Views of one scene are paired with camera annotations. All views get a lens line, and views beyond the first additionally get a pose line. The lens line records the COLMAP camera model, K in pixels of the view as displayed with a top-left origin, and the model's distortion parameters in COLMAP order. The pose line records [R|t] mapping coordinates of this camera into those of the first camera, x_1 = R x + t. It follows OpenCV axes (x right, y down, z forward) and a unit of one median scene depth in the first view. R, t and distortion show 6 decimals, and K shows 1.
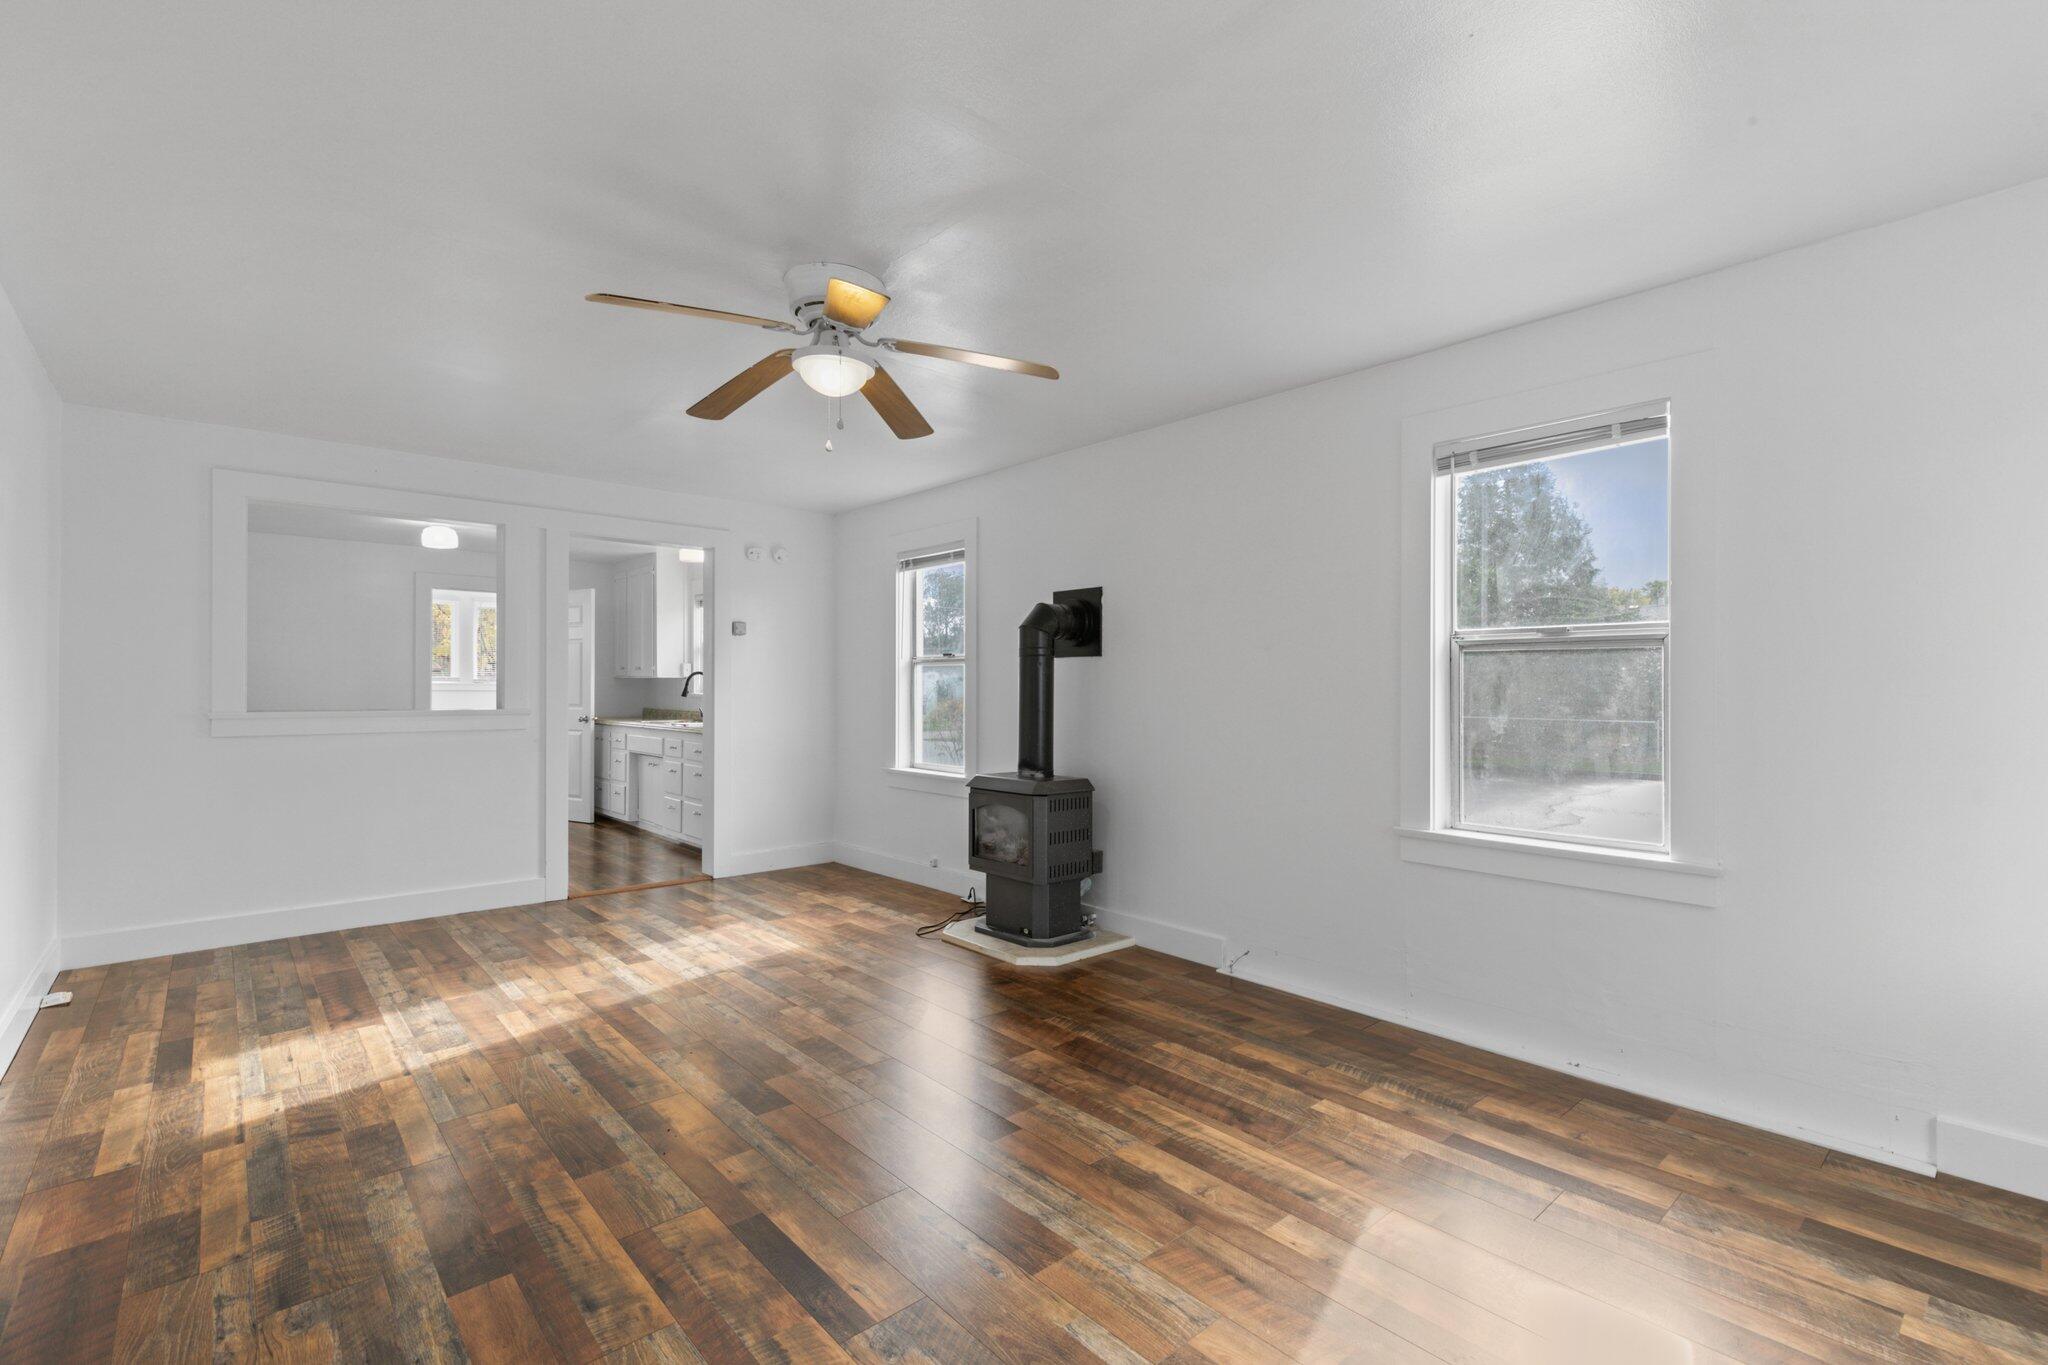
lens RADIAL K [[910.6, 0, 1035.0], [0, 910.6, 683.2], [0, 0, 1]] dist [0.001994, 0.000017]
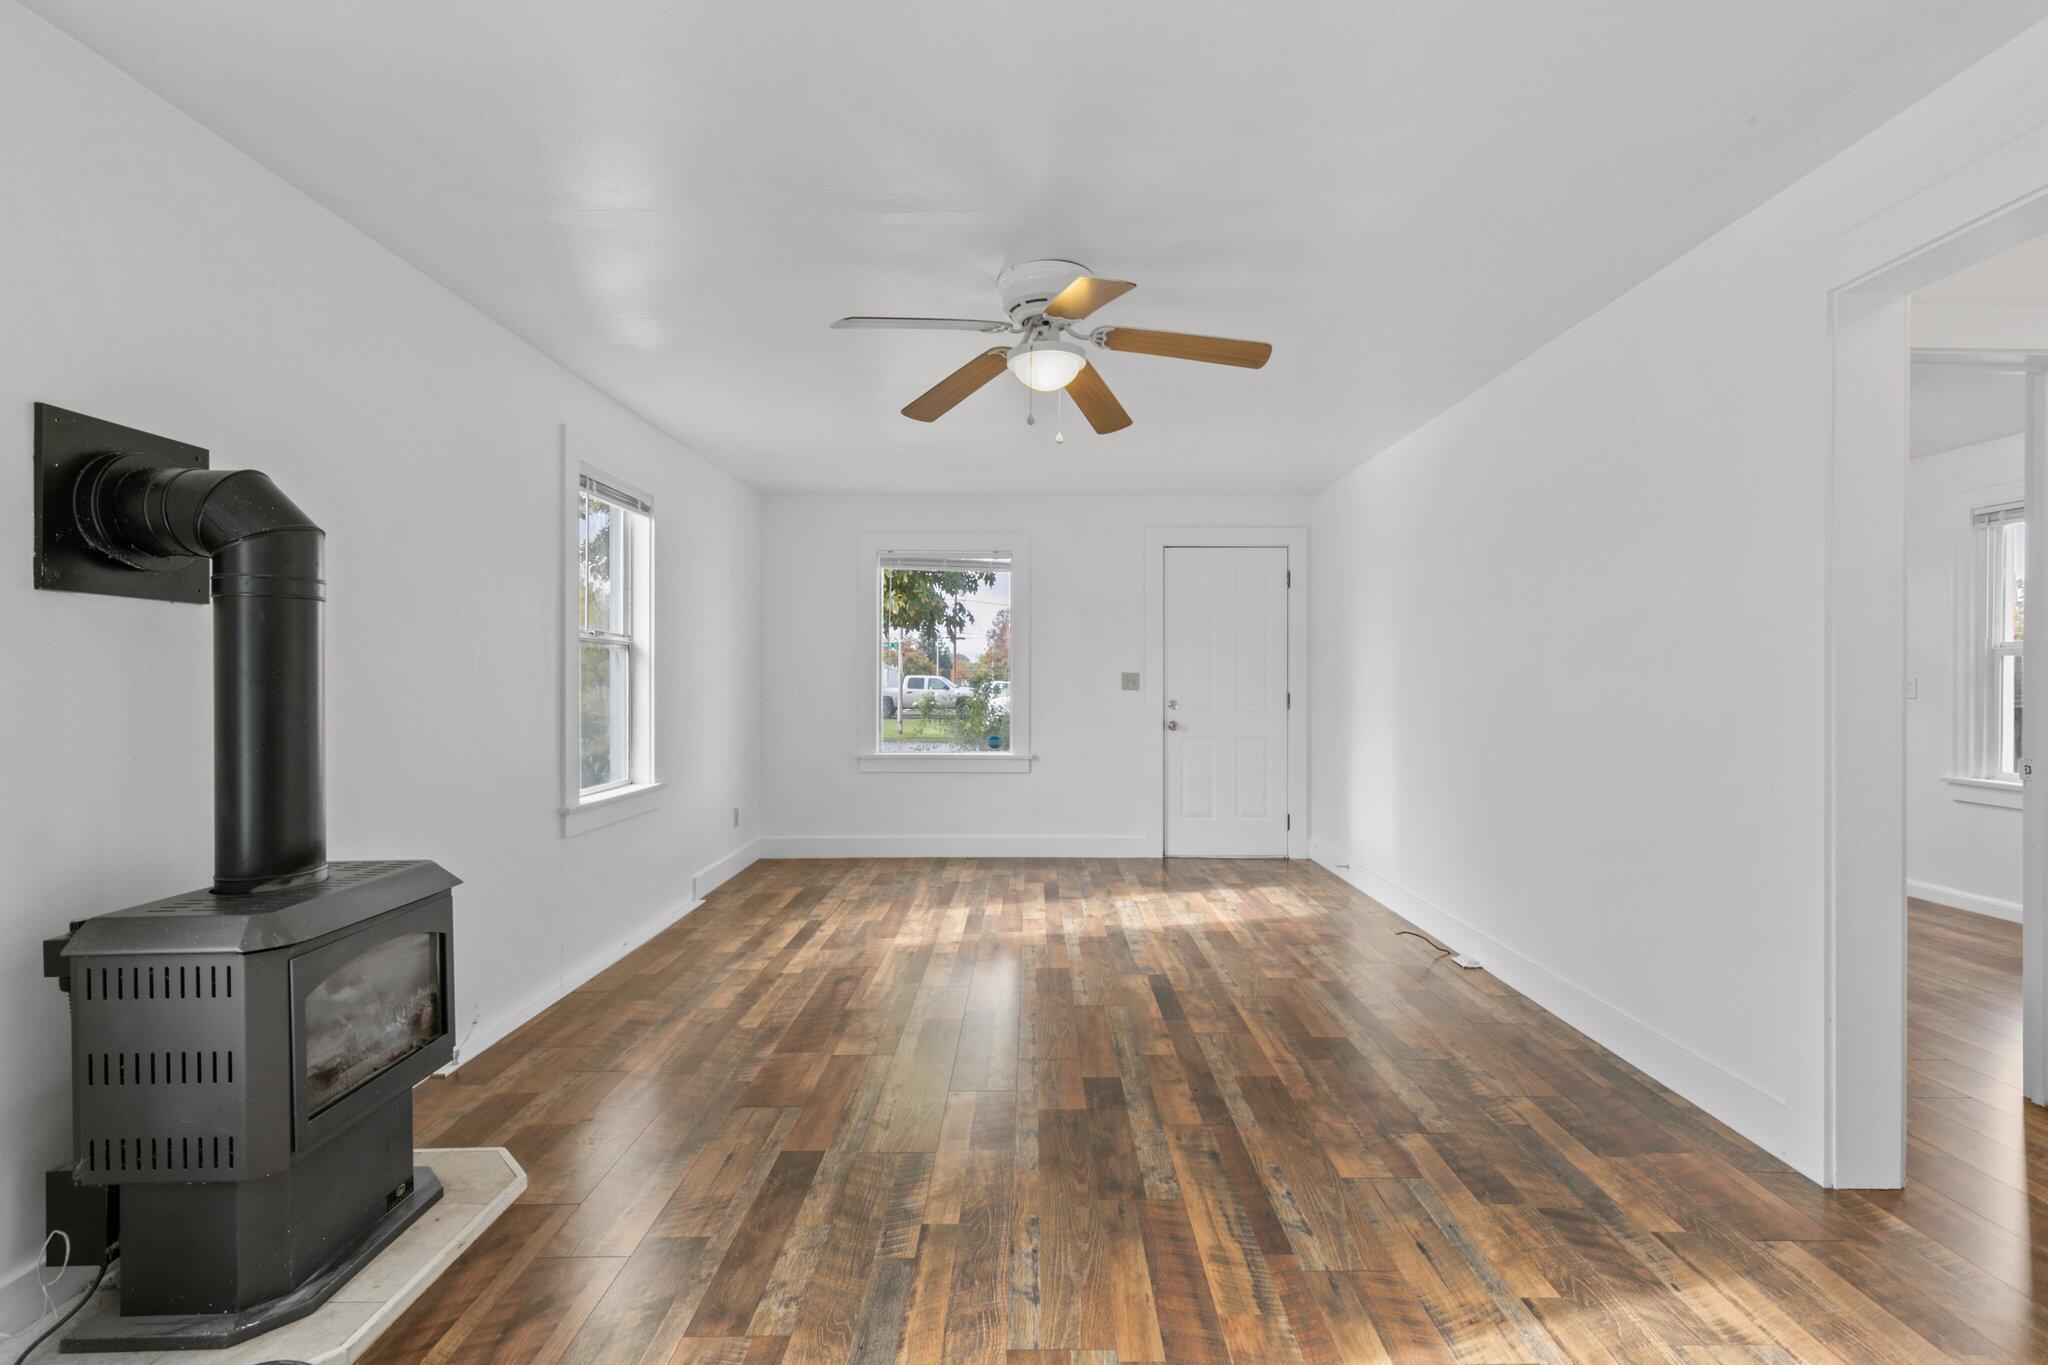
lens RADIAL K [[910.6, 0, 1035.0], [0, 910.6, 683.2], [0, 0, 1]] dist [0.001994, 0.000017]
pose [[-0.746334, -0.002426, 0.665567, -0.905729], [-0.002496, 0.999997, 0.000846, 0.011470], [-0.665567, -0.001030, -0.746337, 1.794645]]
